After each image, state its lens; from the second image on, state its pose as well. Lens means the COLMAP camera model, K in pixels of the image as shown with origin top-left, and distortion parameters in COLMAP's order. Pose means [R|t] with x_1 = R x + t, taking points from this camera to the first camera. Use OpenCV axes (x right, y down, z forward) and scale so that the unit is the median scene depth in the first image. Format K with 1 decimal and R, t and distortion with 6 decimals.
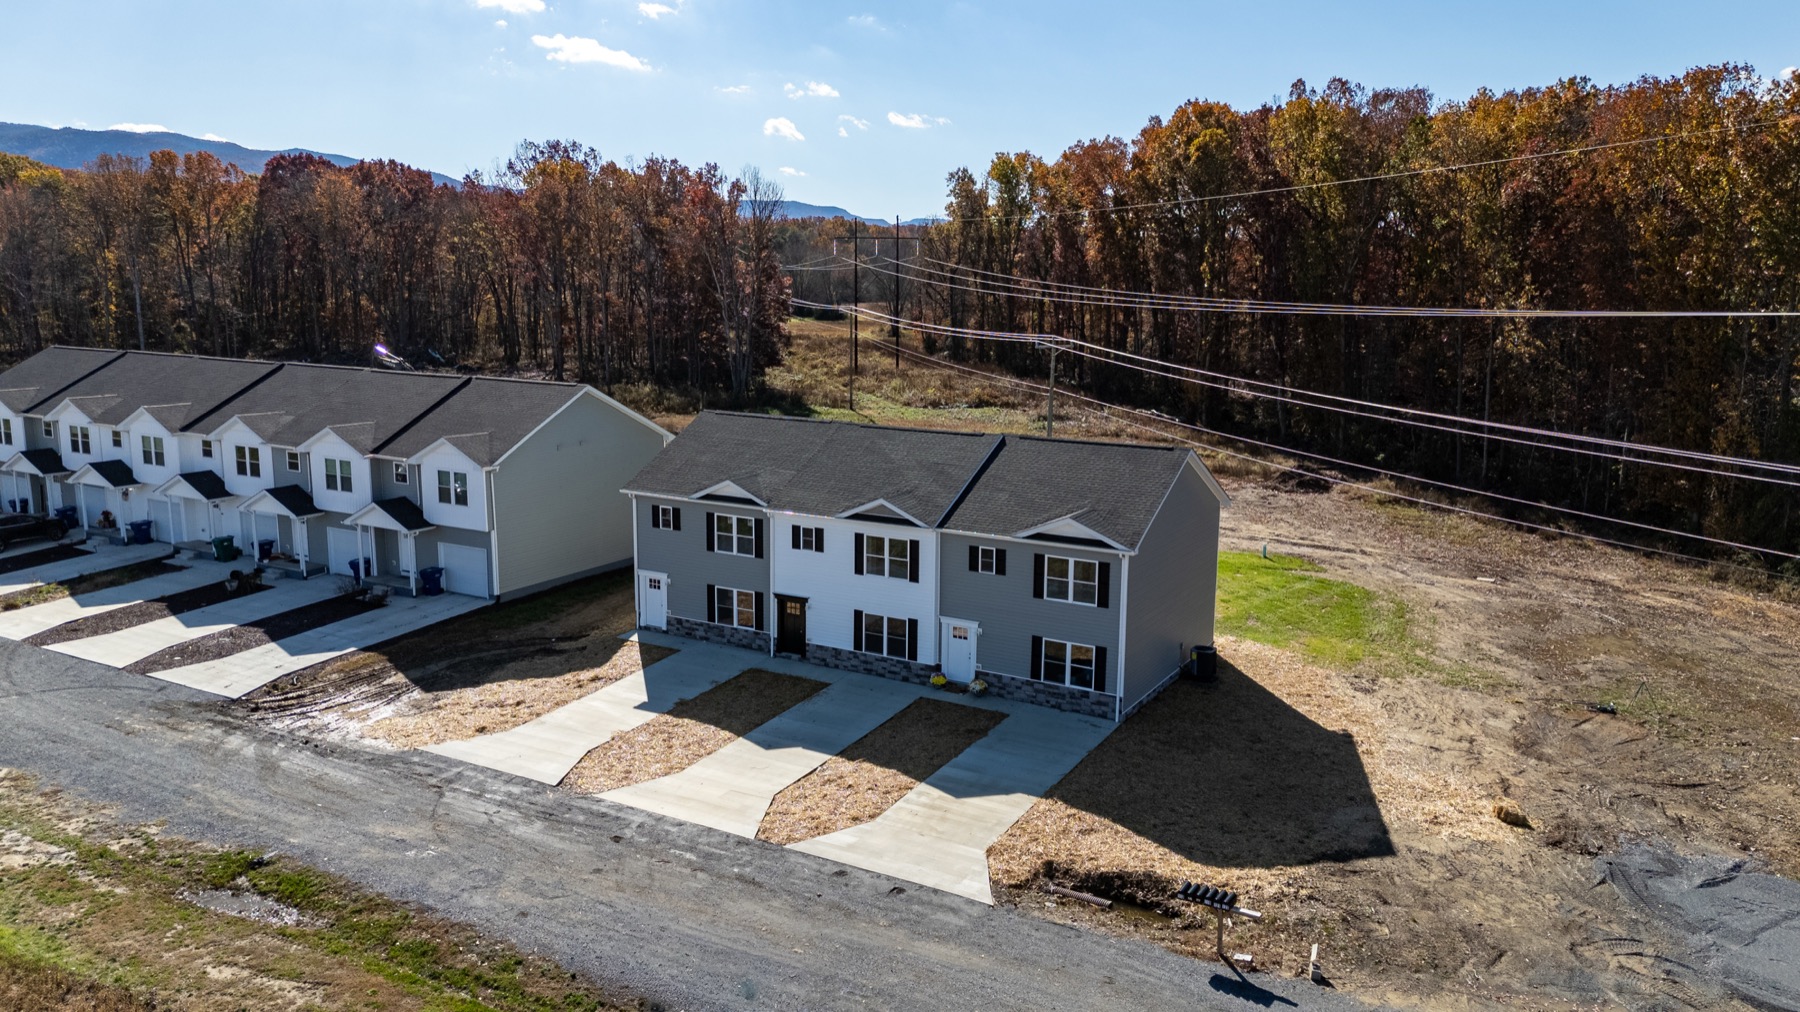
lens RADIAL K [[1302.6, 0, 900.0], [0, 1302.6, 506.0], [0, 0, 1]] dist [0.162914, -0.238528]
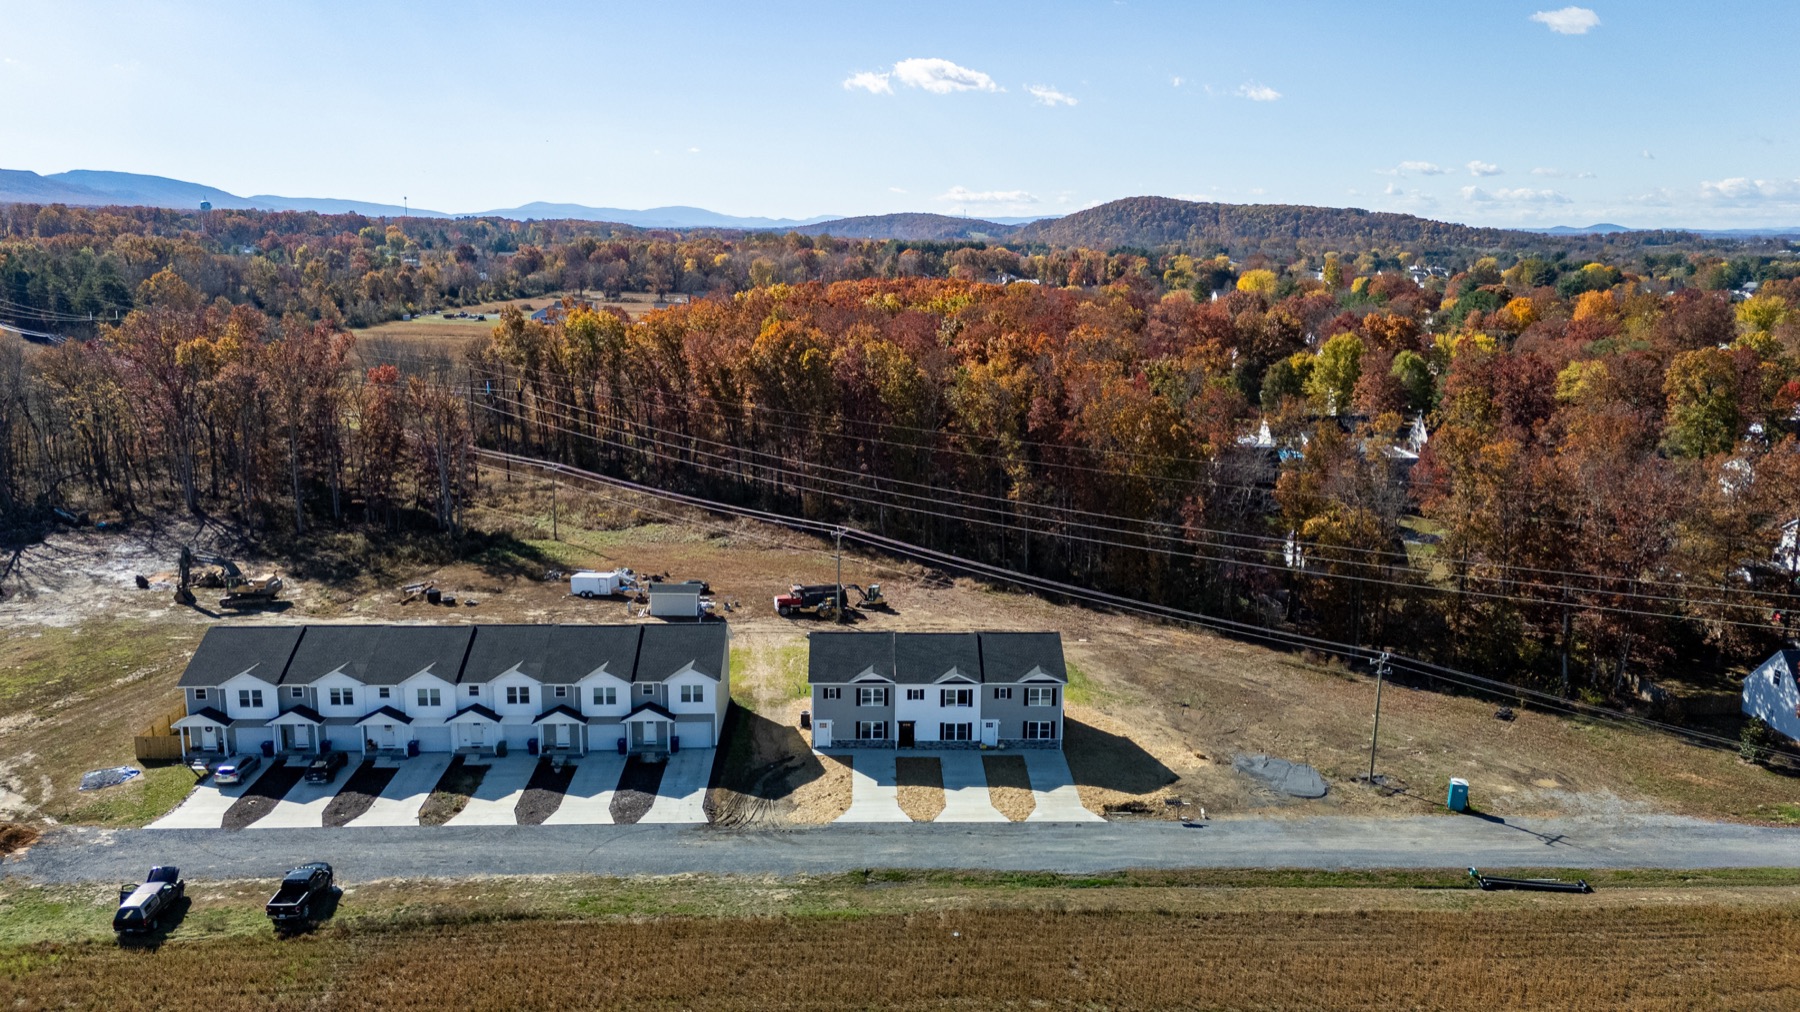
lens RADIAL K [[1302.6, 0, 900.0], [0, 1302.6, 506.0], [0, 0, 1]] dist [0.162914, -0.238528]
pose [[0.850131, -0.107421, 0.515498, -1.259737], [0.093332, 0.994210, 0.053259, -0.433970], [-0.518234, 0.002835, 0.855234, -0.933495]]
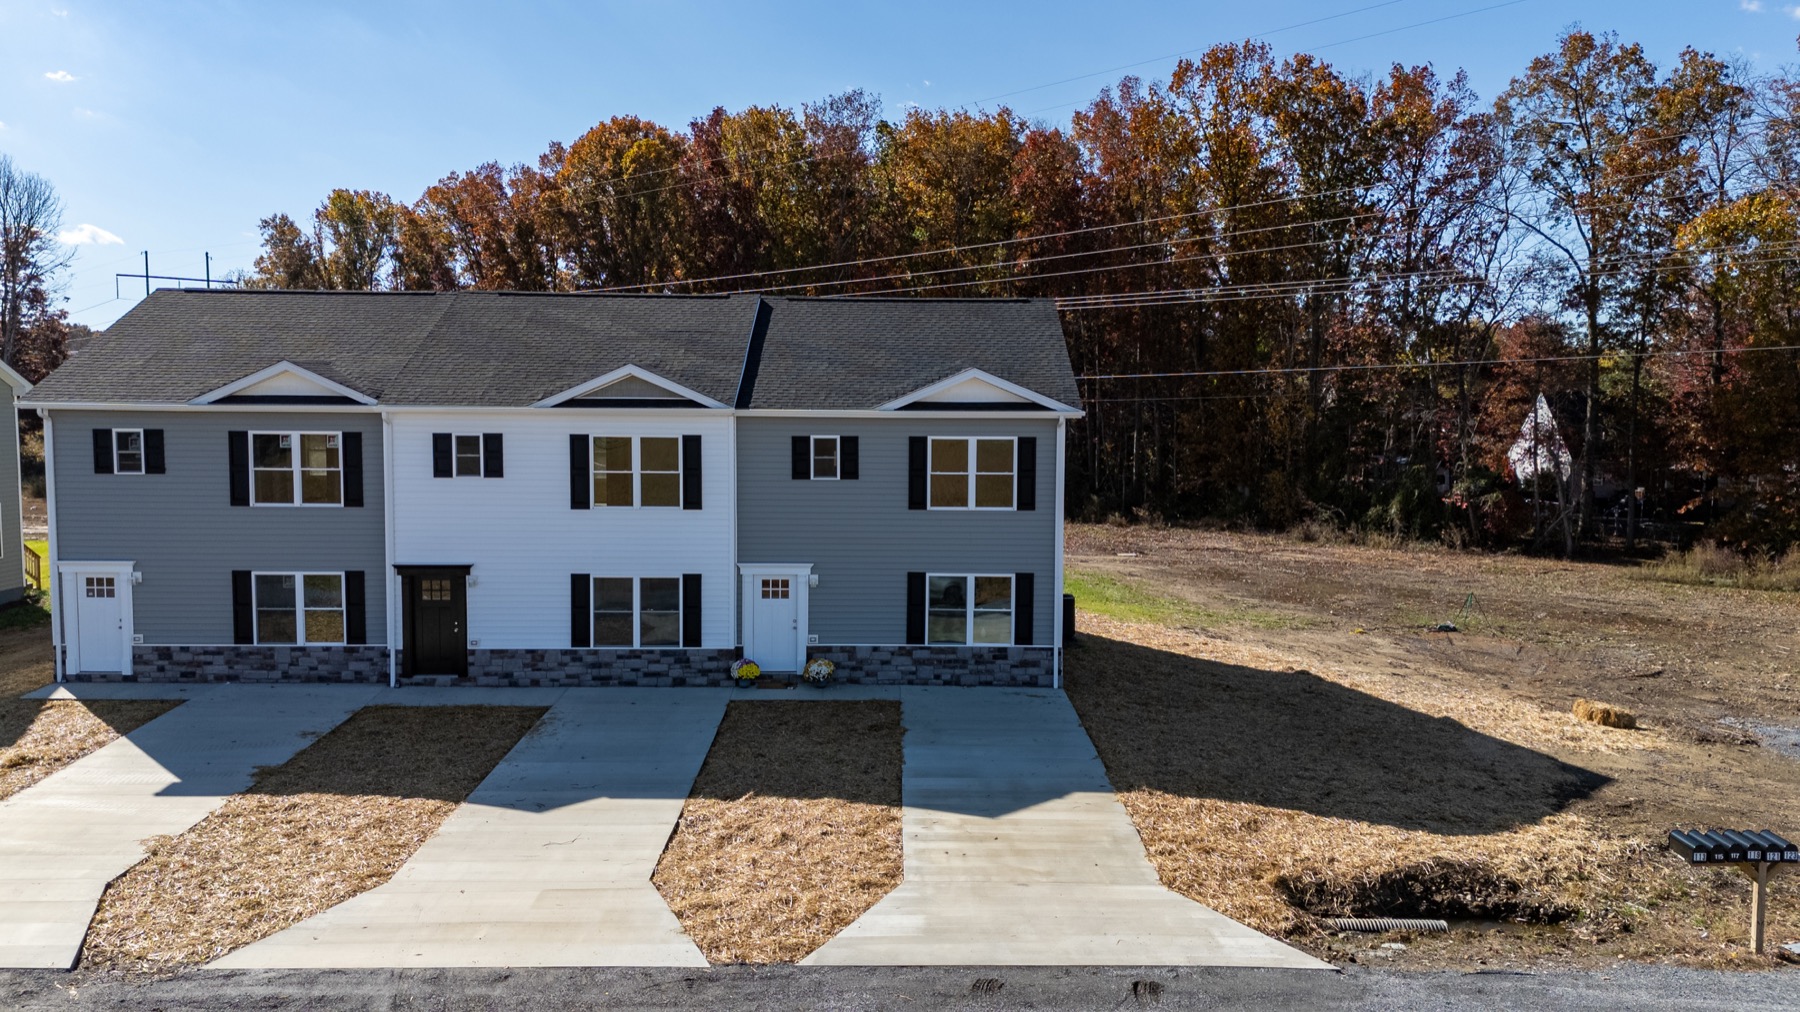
lens RADIAL K [[1302.6, 0, 900.0], [0, 1302.6, 506.0], [0, 0, 1]] dist [0.162914, -0.238528]
pose [[0.863510, -0.043473, 0.502455, -0.202949], [0.093804, 0.992738, -0.075317, 0.109686], [-0.495532, 0.112170, 0.861317, 0.447731]]
